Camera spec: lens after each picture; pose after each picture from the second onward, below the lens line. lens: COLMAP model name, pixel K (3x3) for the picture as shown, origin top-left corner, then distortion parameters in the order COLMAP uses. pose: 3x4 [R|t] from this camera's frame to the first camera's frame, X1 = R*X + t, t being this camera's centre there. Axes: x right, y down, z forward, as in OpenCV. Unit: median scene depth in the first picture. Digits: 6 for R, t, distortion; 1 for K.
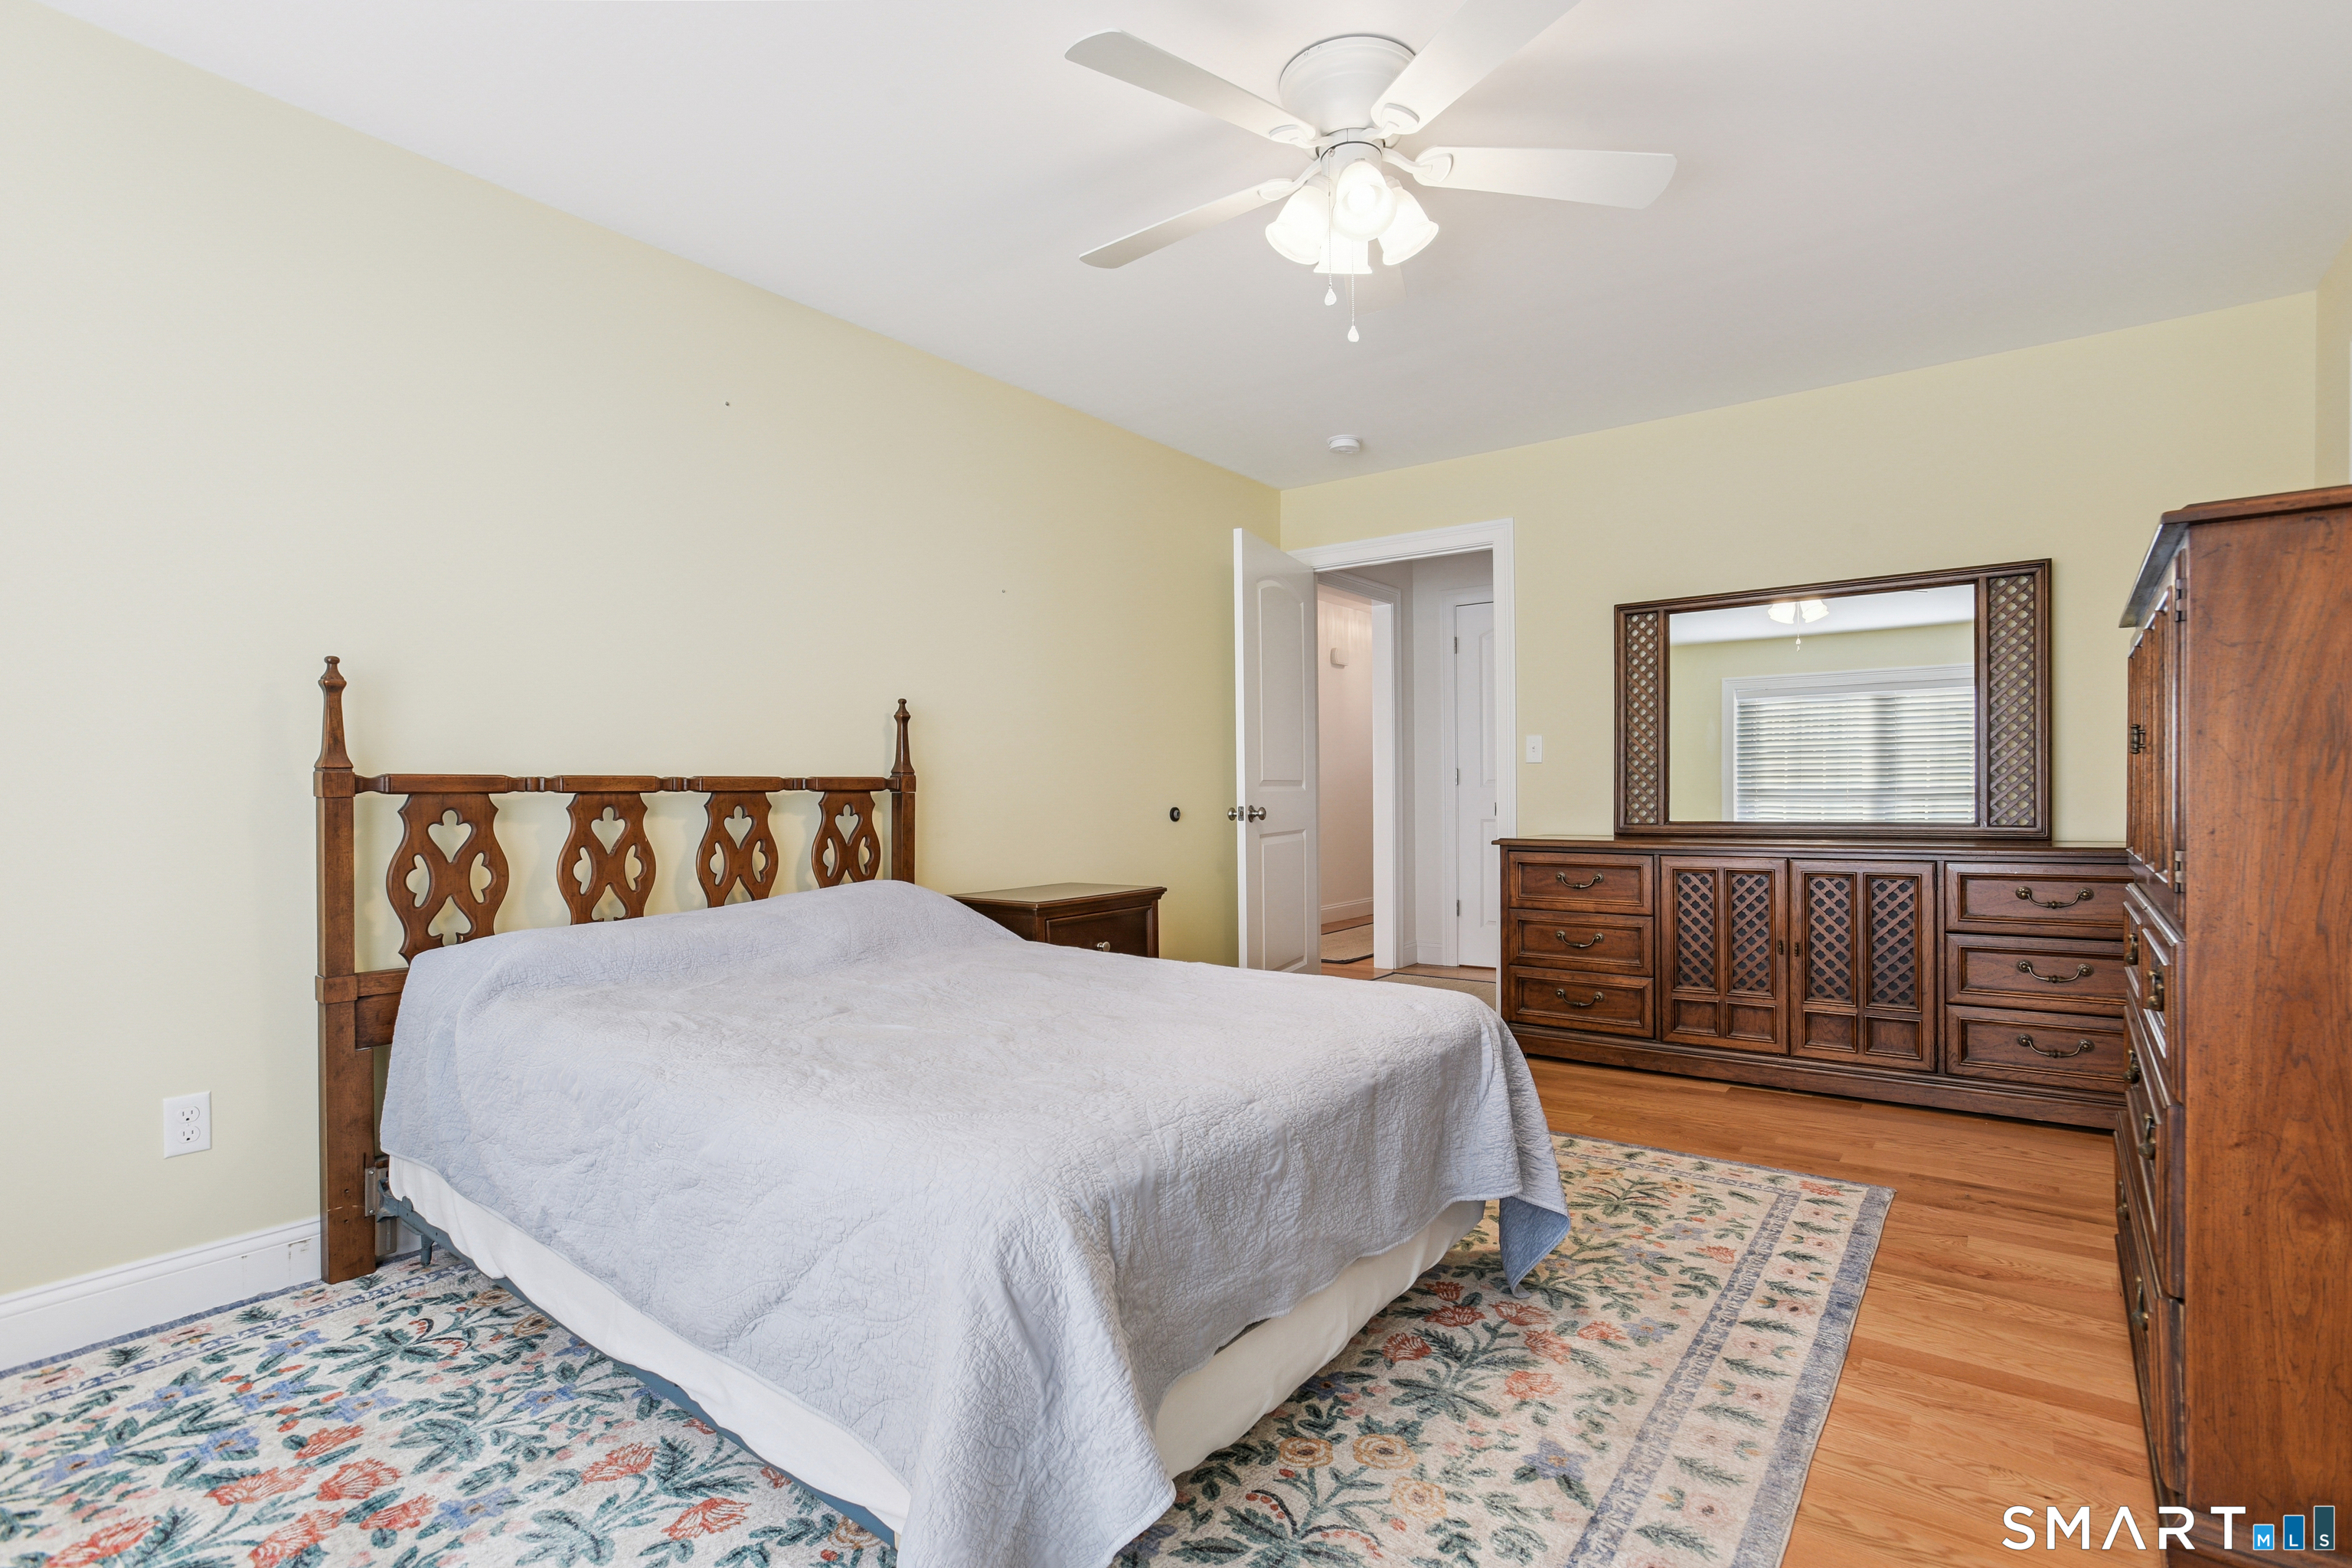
lens RADIAL K [[1129.9, 0, 1176.0], [0, 1129.9, 784.0], [0, 0, 1]] dist [-0.003787, 0.000117]
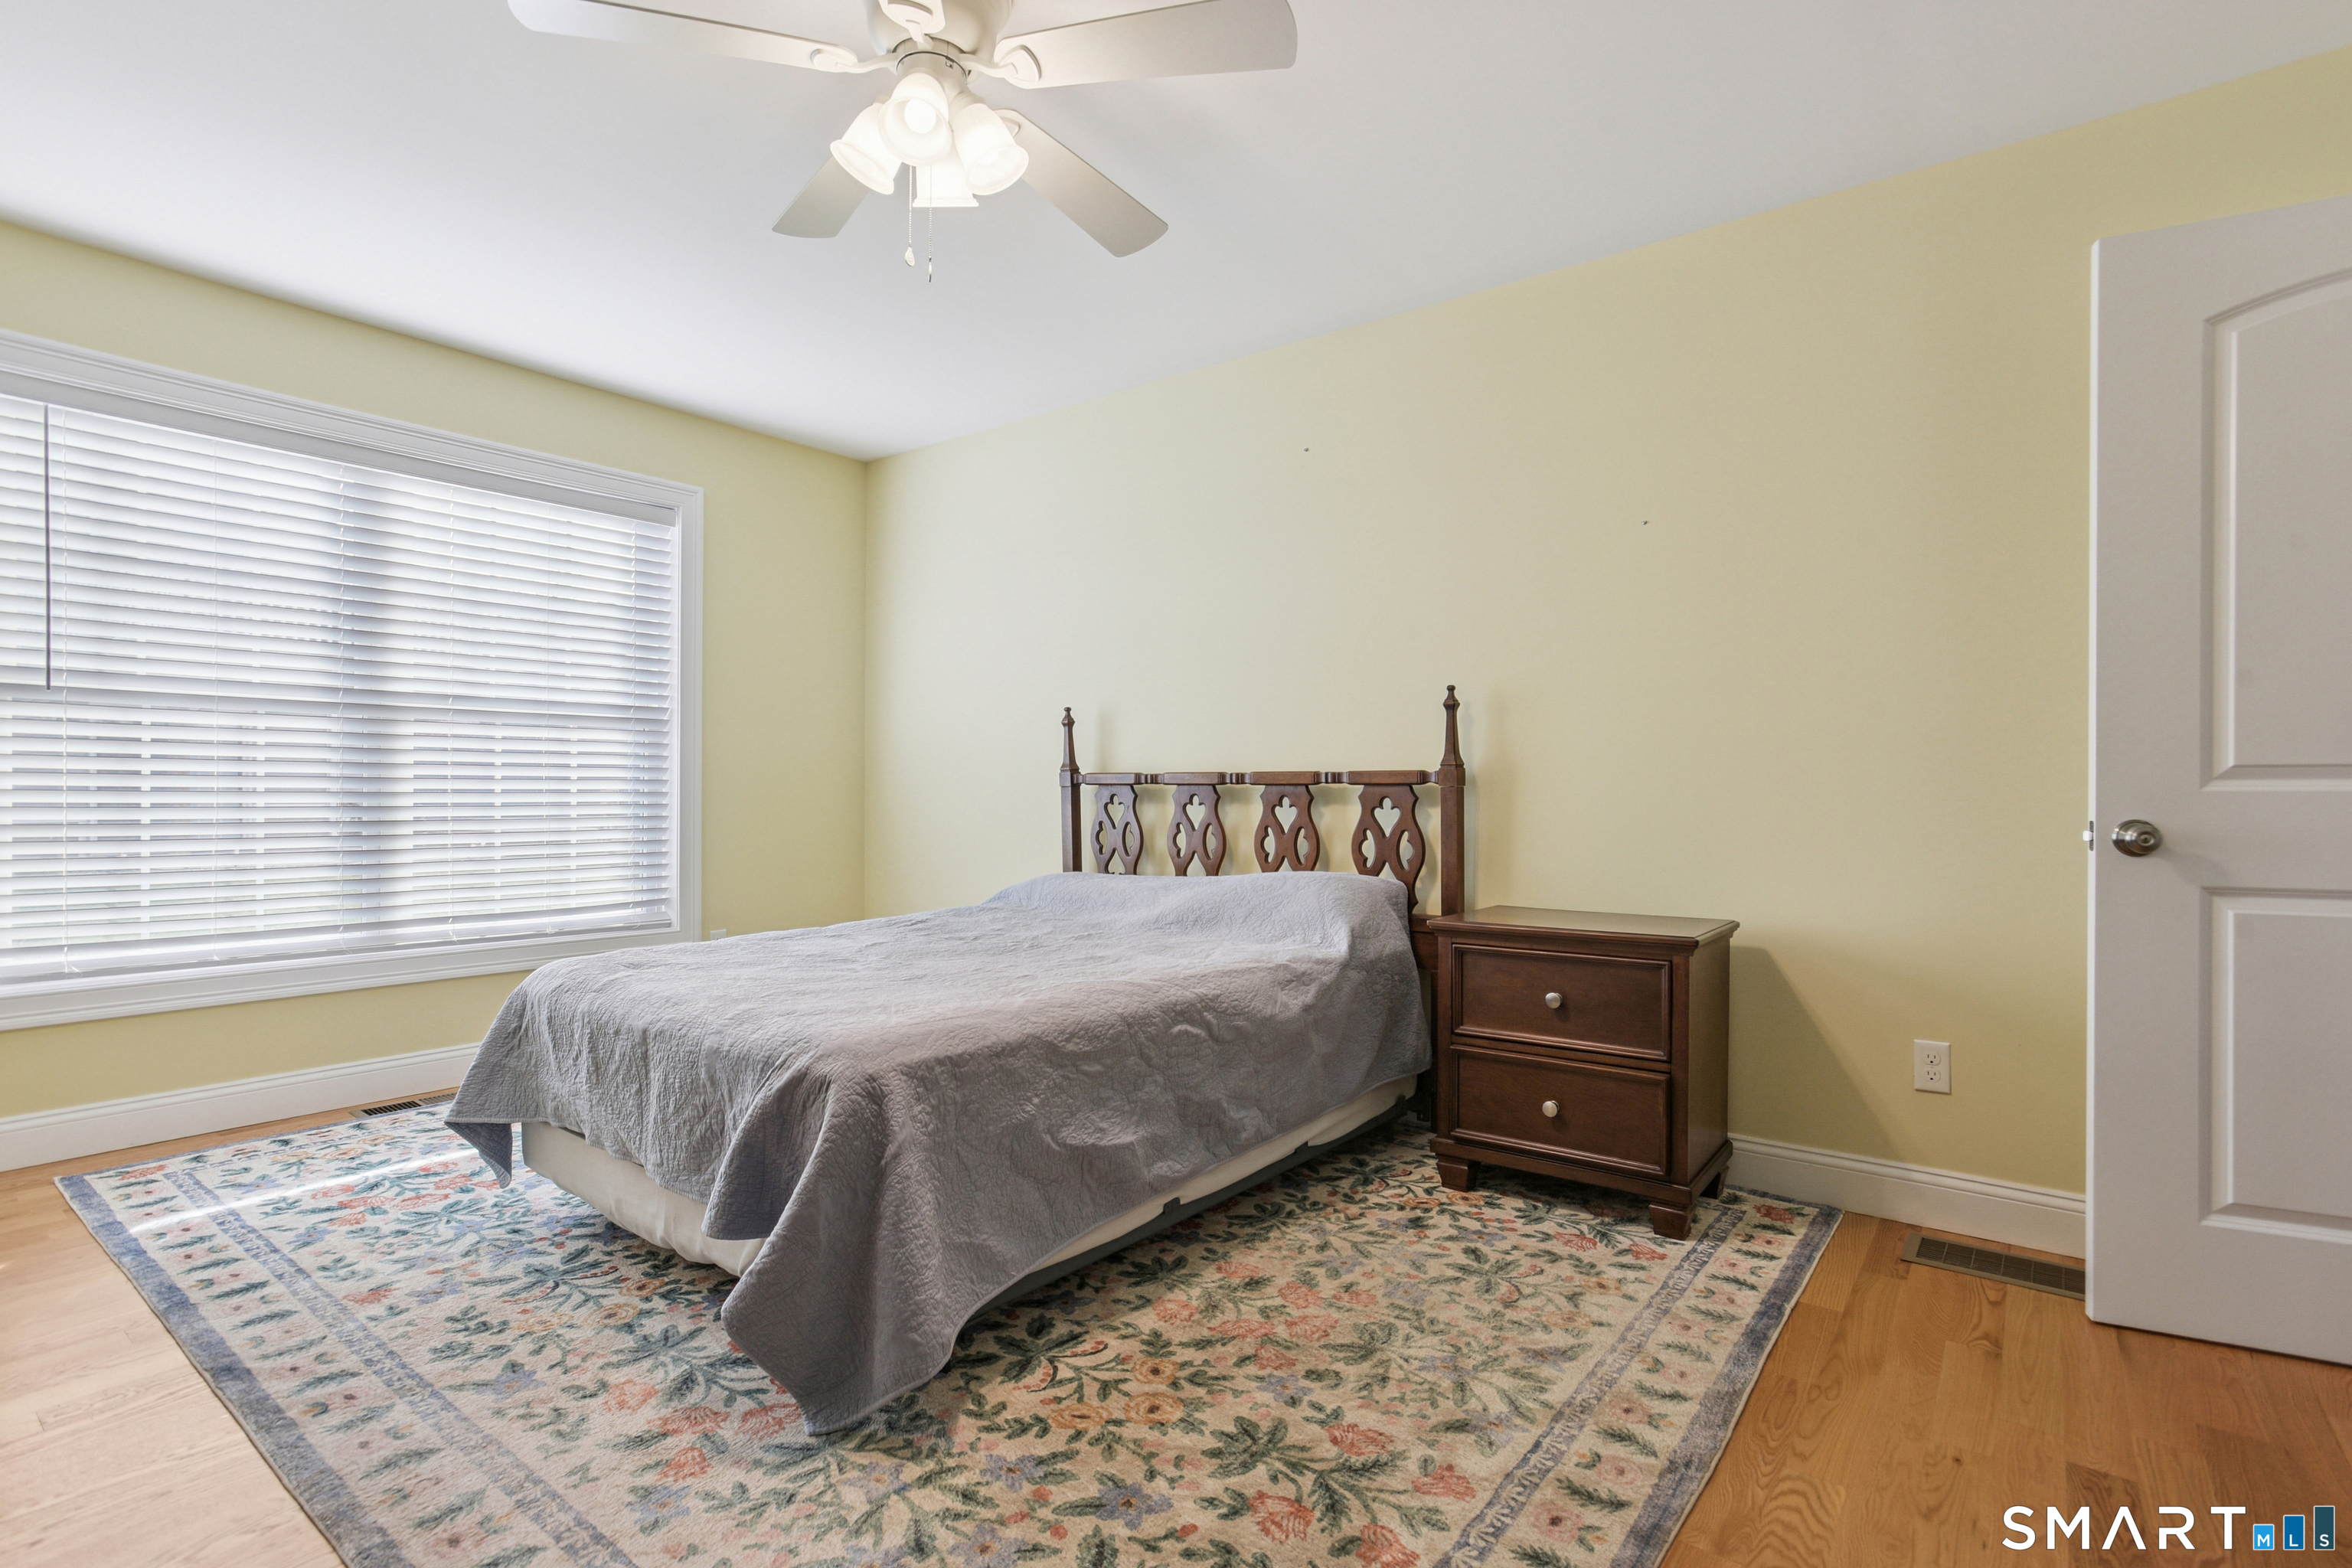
lens RADIAL K [[1129.9, 0, 1176.0], [0, 1129.9, 784.0], [0, 0, 1]] dist [-0.003787, 0.000117]
pose [[-0.028925, -0.000133, -0.999582, 0.795027], [0.000631, 1.000000, -0.000151, 0.006039], [0.999581, -0.000635, -0.028925, 0.939228]]
